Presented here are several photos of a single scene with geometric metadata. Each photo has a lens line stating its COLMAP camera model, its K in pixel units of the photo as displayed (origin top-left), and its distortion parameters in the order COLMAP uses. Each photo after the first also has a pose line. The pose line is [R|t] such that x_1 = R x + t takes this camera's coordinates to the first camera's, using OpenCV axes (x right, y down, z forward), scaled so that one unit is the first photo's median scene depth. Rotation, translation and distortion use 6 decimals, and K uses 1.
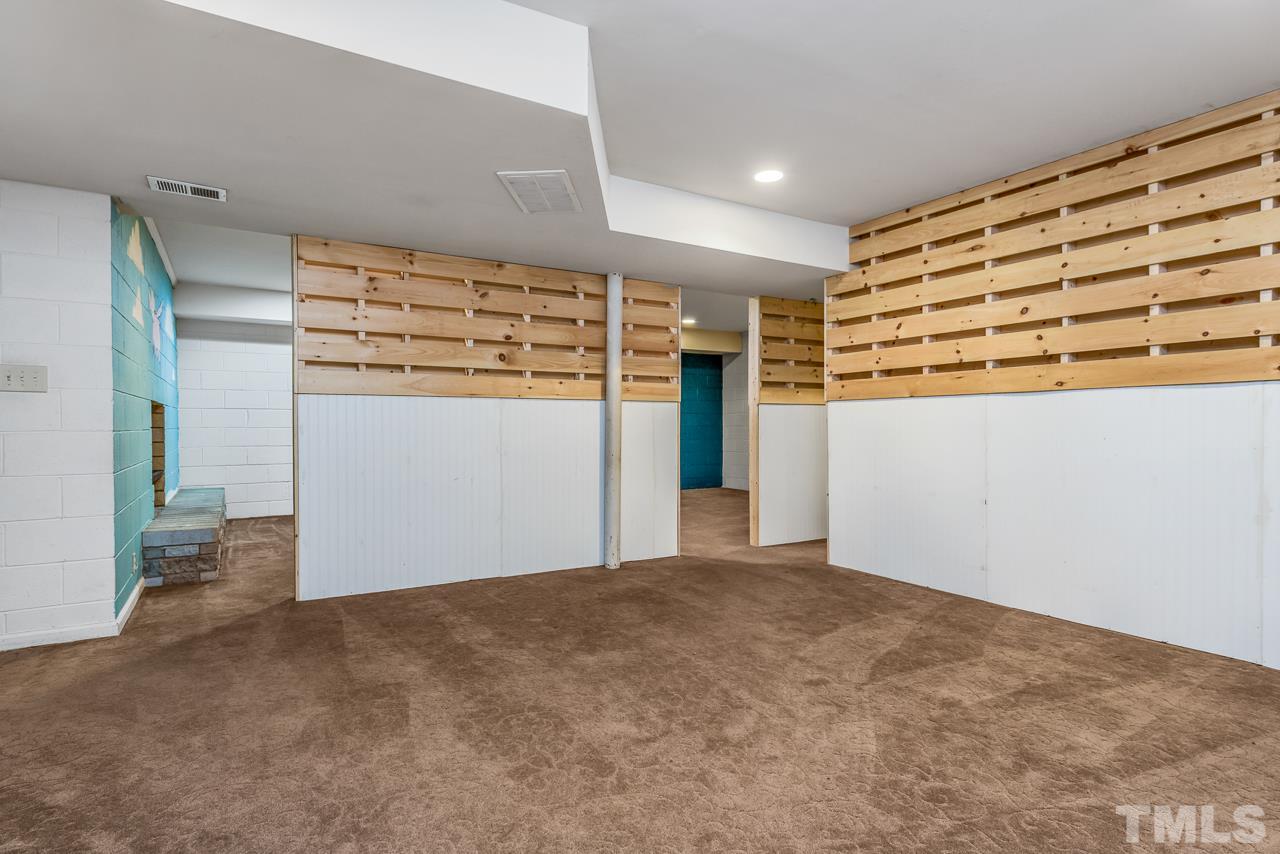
lens RADIAL K [[672.9, 0, 640.4], [0, 672.9, 427.3], [0, 0, 1]] dist [0.001152, 0.000418]
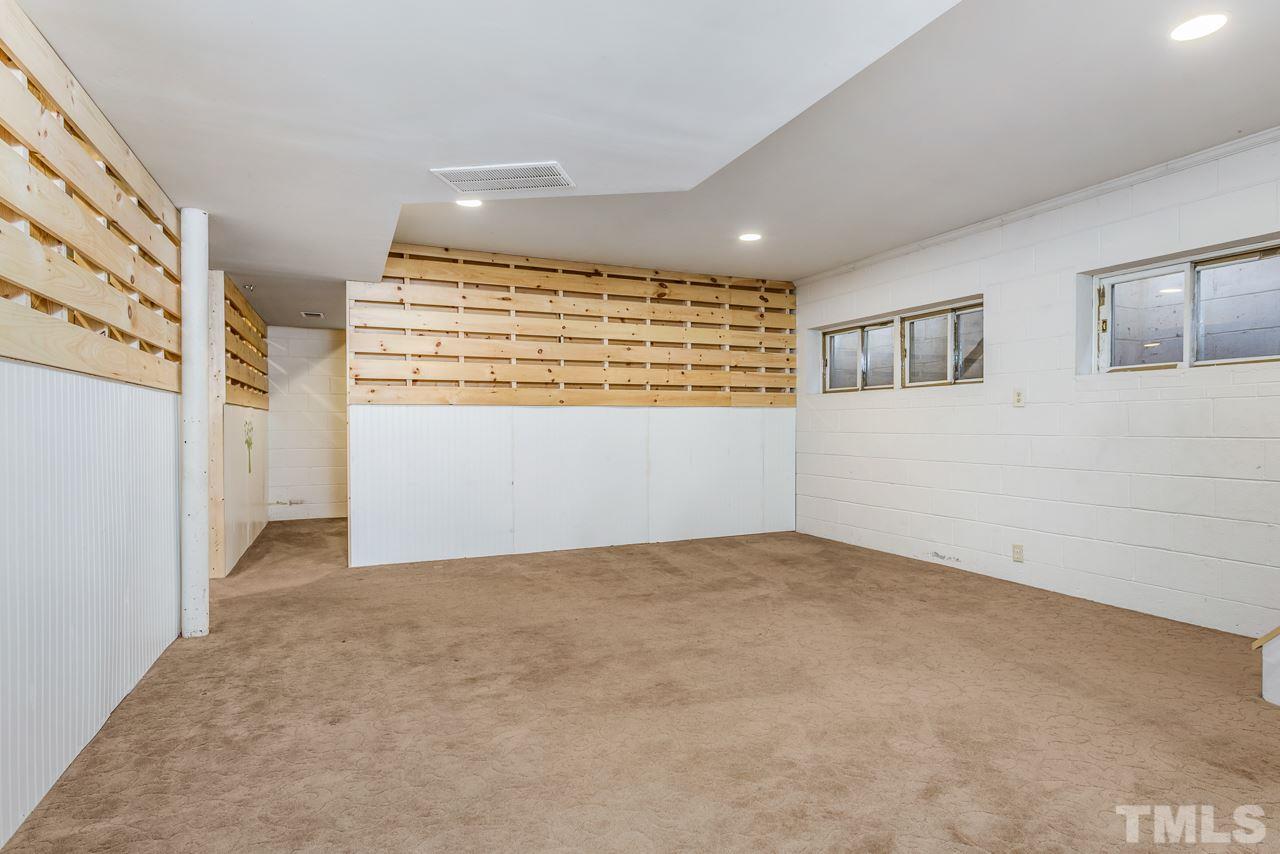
lens RADIAL K [[672.9, 0, 638.7], [0, 672.9, 424.3], [0, 0, 1]] dist [0.001152, 0.000418]
pose [[0.124152, -0.000269, 0.992263, -0.919386], [0.001257, 0.999999, 0.000114, -0.009957], [-0.992262, 0.001233, 0.124152, 0.612435]]
